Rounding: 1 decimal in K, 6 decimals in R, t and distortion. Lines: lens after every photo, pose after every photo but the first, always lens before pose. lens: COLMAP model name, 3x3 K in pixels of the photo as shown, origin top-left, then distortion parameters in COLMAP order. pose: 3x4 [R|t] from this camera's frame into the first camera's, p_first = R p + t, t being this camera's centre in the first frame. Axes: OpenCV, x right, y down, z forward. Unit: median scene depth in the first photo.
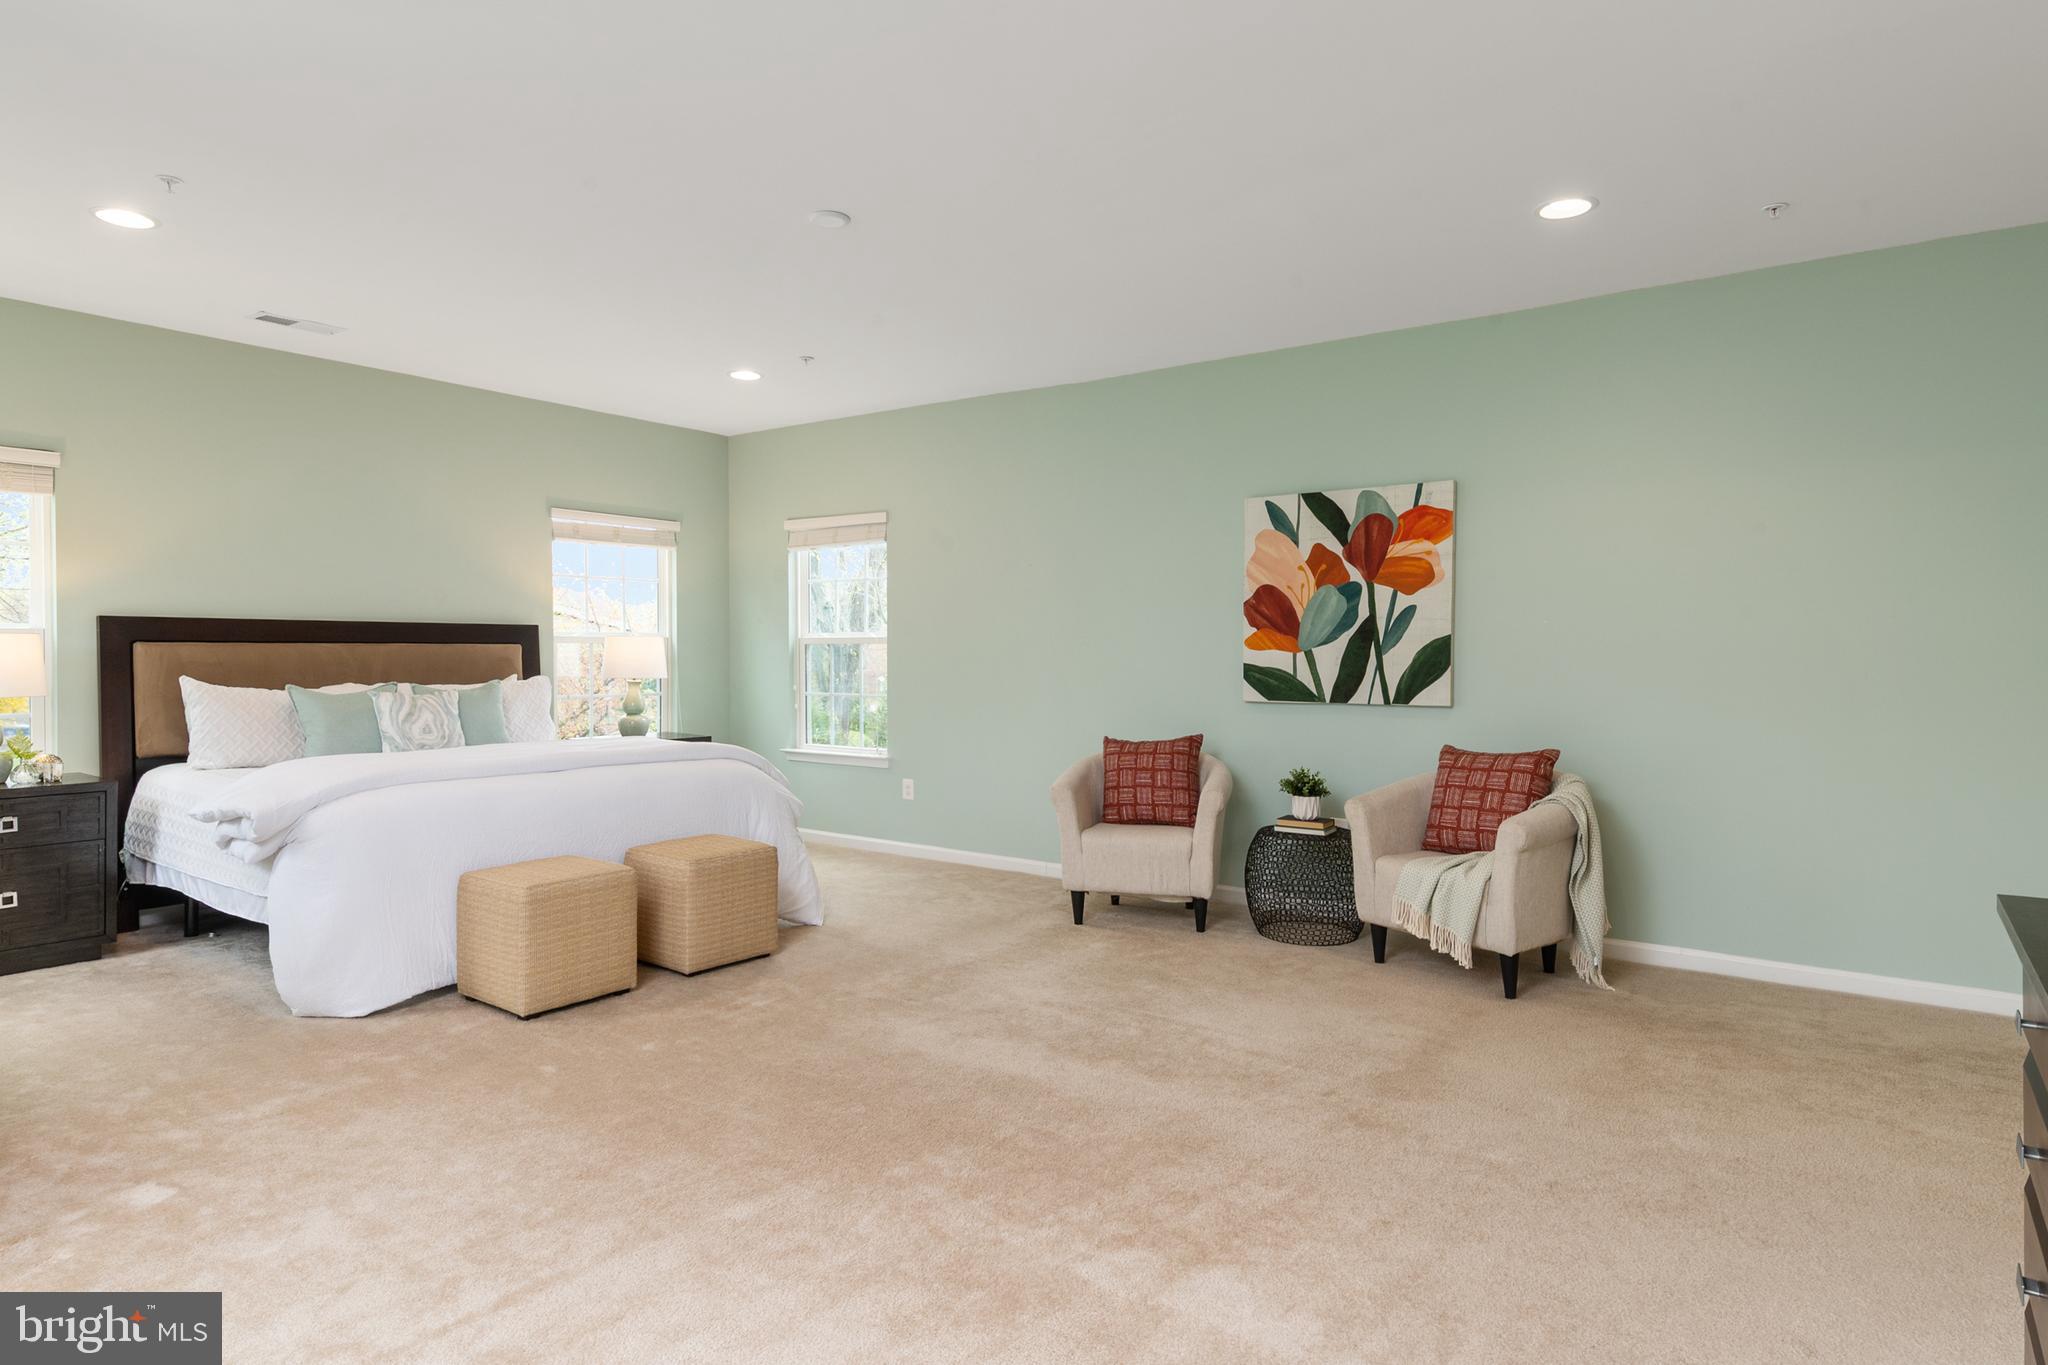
lens RADIAL K [[1134.8, 0, 1024.0], [0, 1134.8, 682.5], [0, 0, 1]] dist [0.000606, 0.000082]
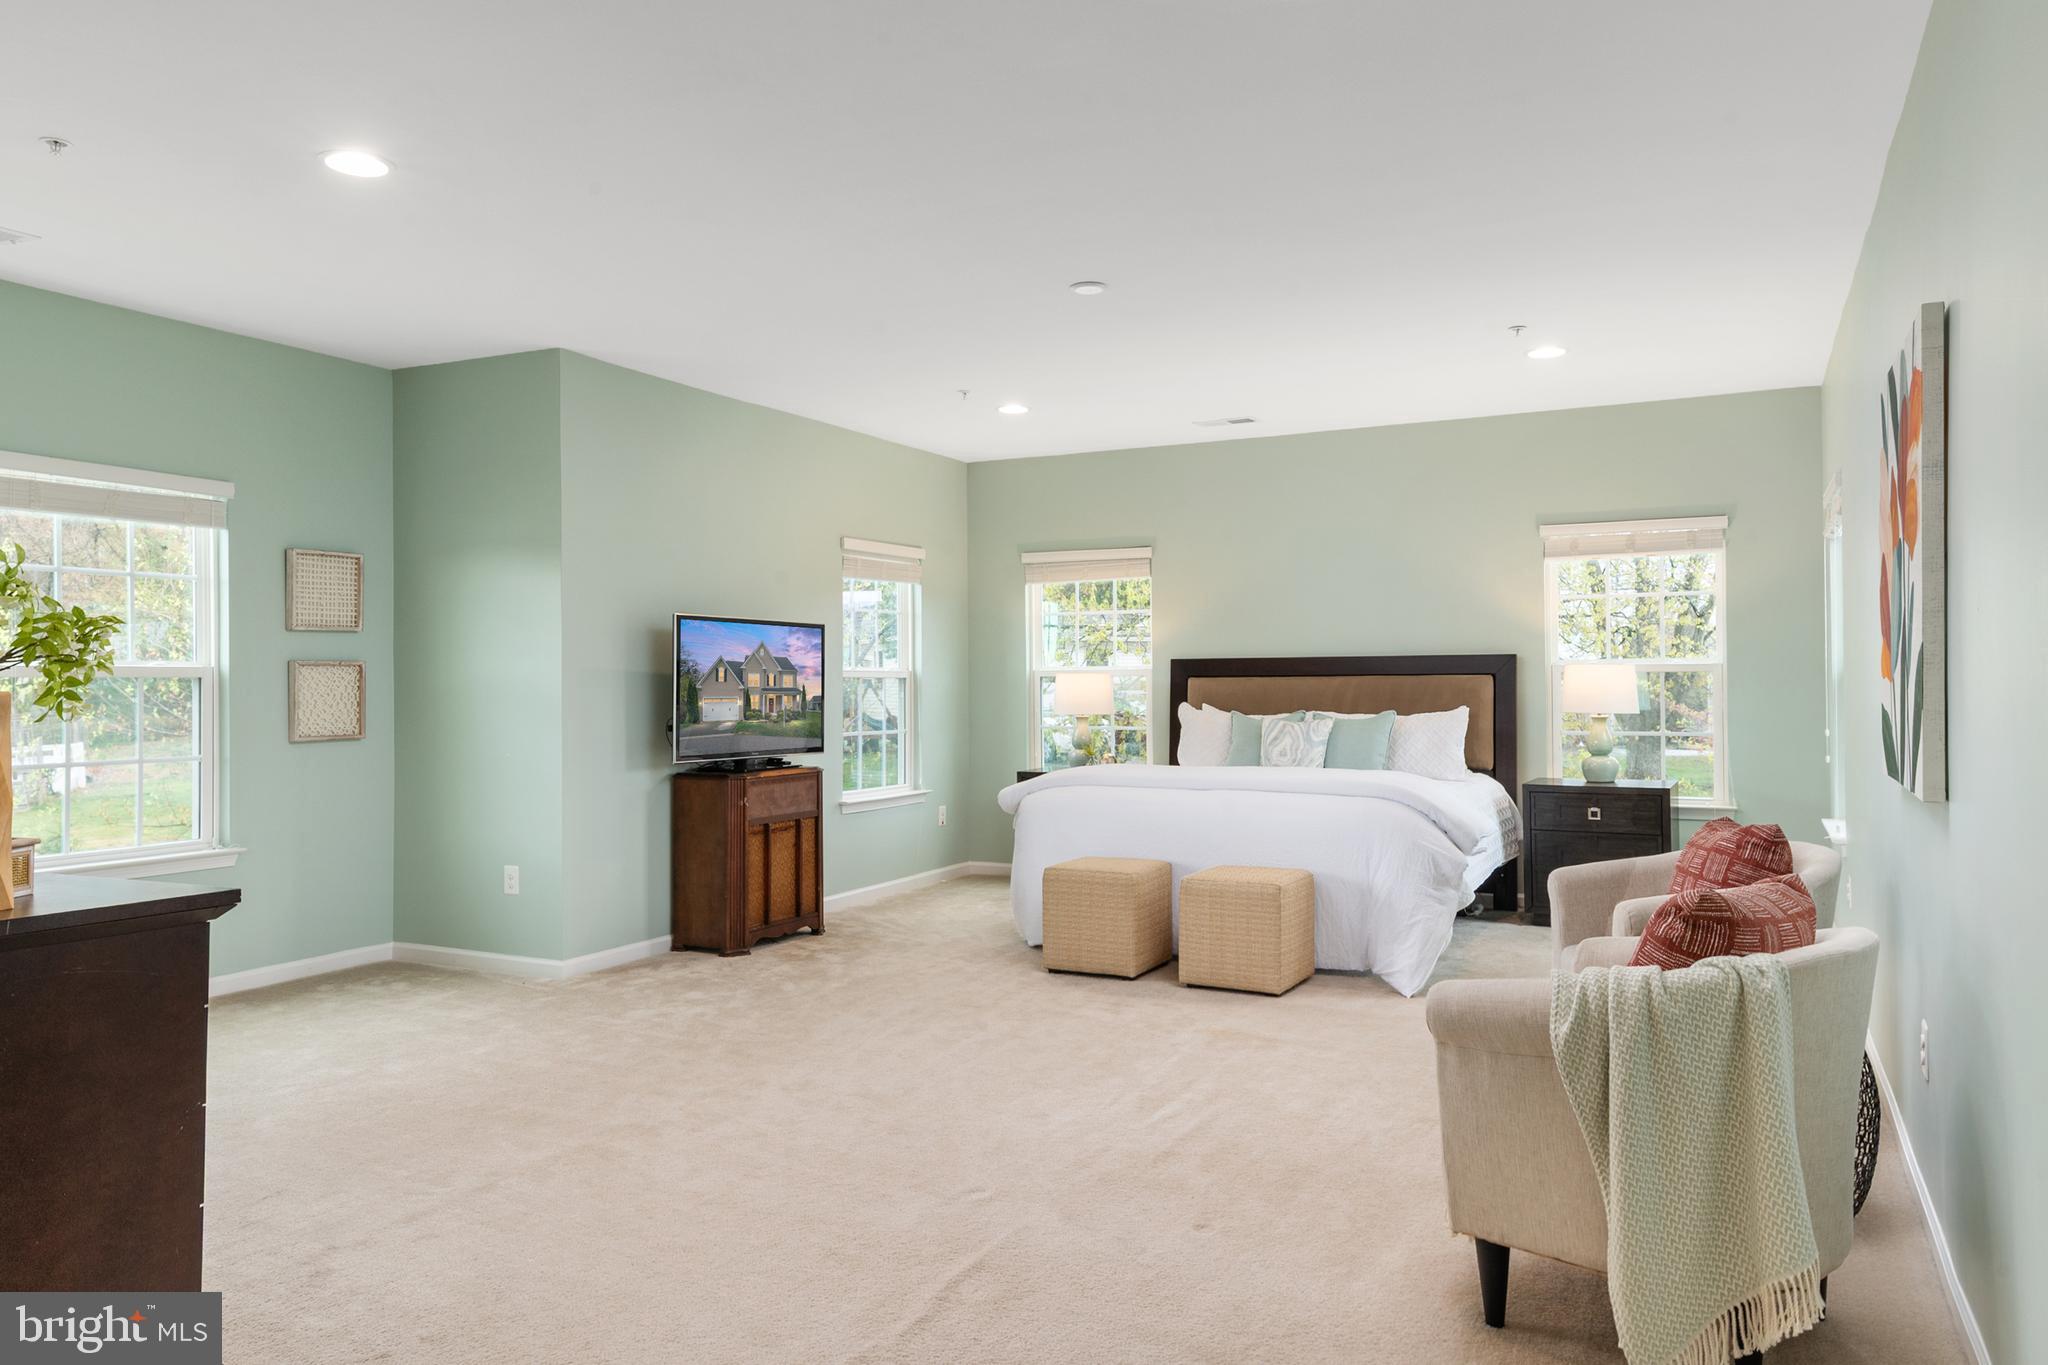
lens RADIAL K [[1404.6, 0, 1024.0], [0, 1404.6, 682.5], [0, 0, 1]] dist [0.001237, 0.000179]
pose [[0.176401, -0.005595, -0.984303, 0.769923], [-0.013557, 0.999875, -0.008113, -0.013276], [0.984225, 0.014775, 0.176303, 0.472518]]
